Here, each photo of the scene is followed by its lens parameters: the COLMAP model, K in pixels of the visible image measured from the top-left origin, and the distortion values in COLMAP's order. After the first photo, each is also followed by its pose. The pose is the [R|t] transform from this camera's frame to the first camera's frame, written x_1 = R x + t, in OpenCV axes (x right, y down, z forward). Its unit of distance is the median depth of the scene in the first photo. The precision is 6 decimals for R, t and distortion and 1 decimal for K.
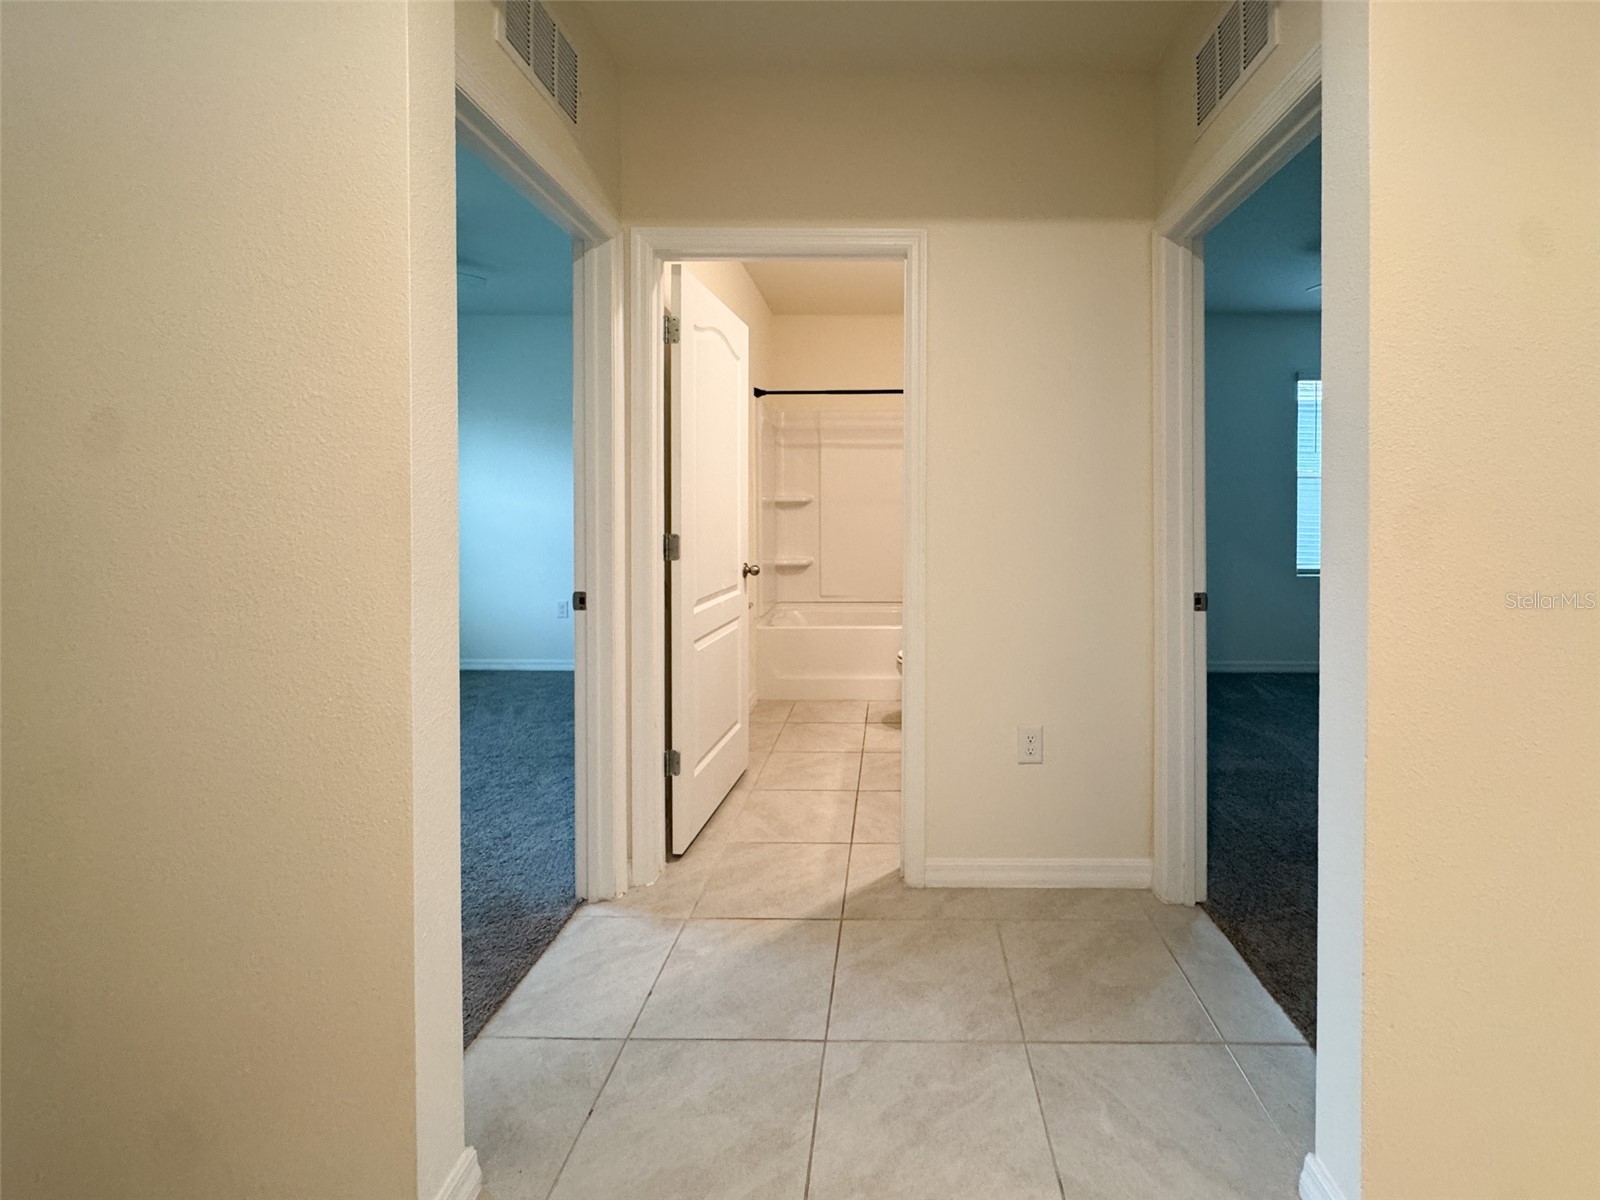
lens RADIAL K [[654.1, 0, 801.7], [0, 654.1, 599.7], [0, 0, 1]] dist [-0.001041, -0.000572]
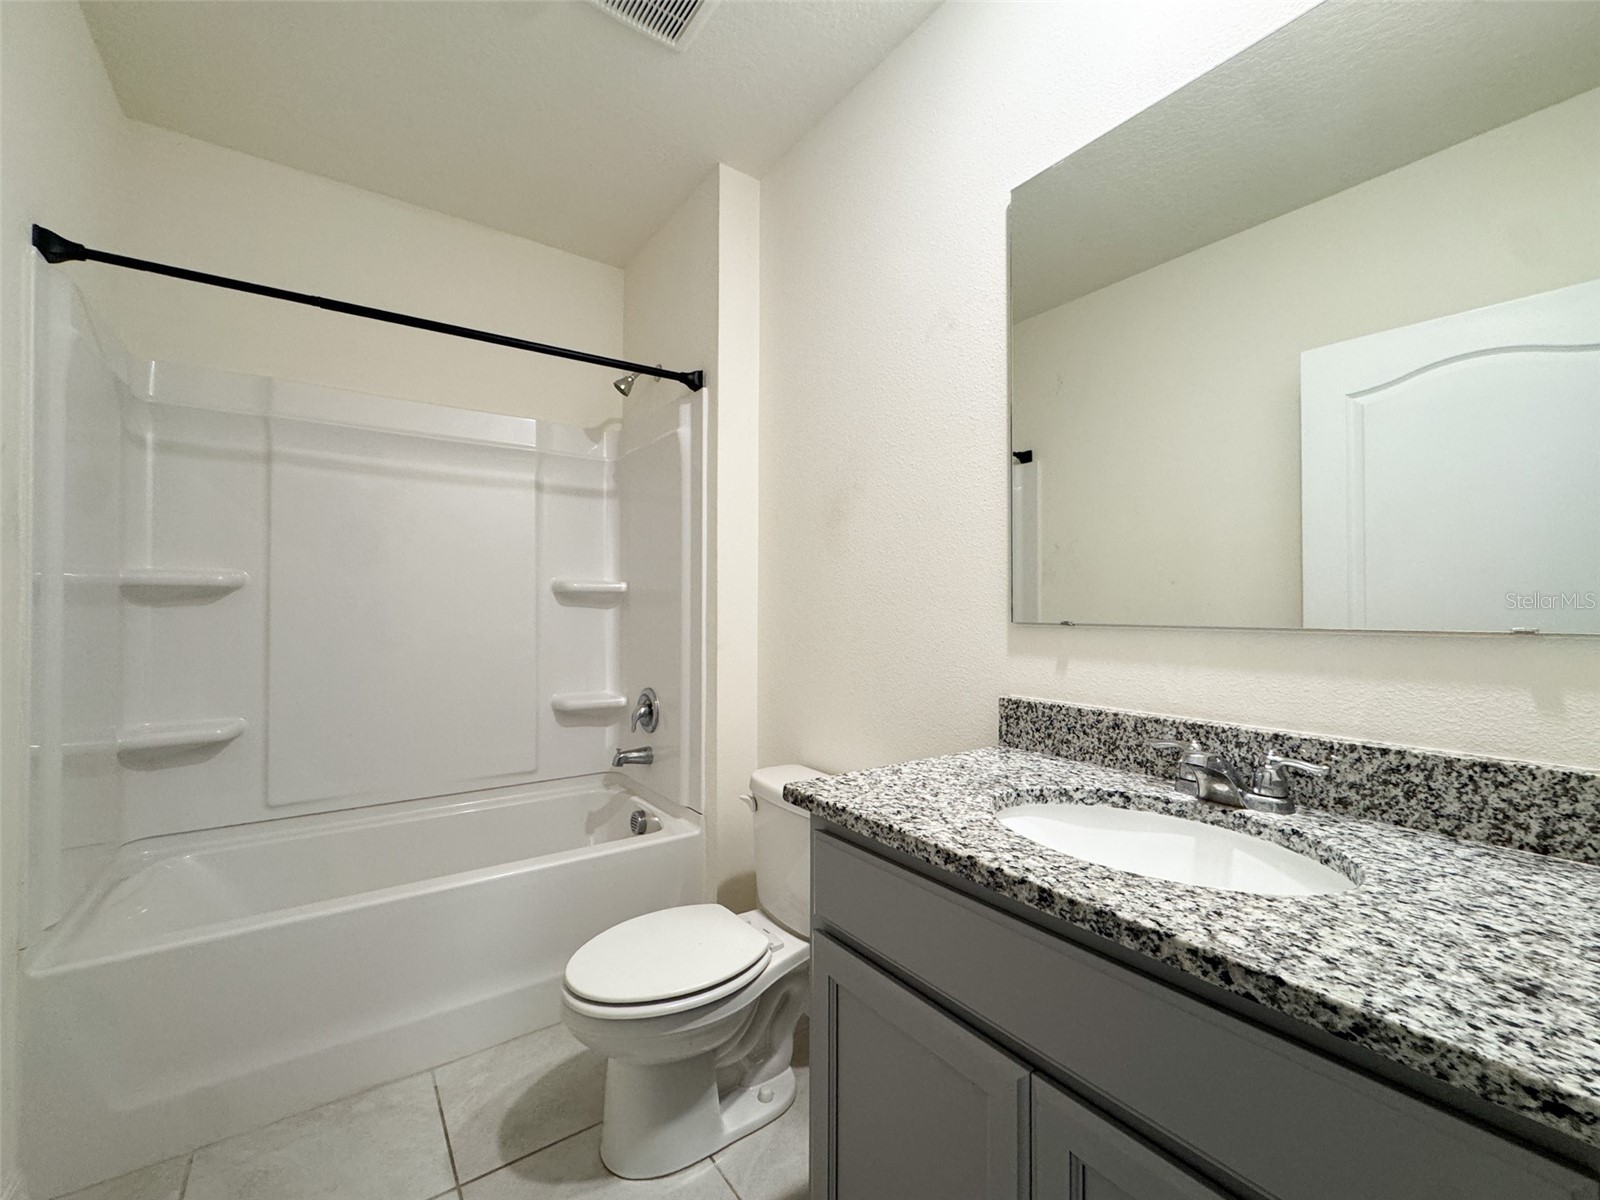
lens RADIAL K [[654.1, 0, 795.2], [0, 654.1, 599.2], [0, 0, 1]] dist [-0.001041, -0.000572]
pose [[0.713543, 0.006346, 0.700583, -0.025763], [0.093116, 0.990229, -0.103808, -0.068133], [-0.694396, 0.139307, 0.705980, 0.475493]]
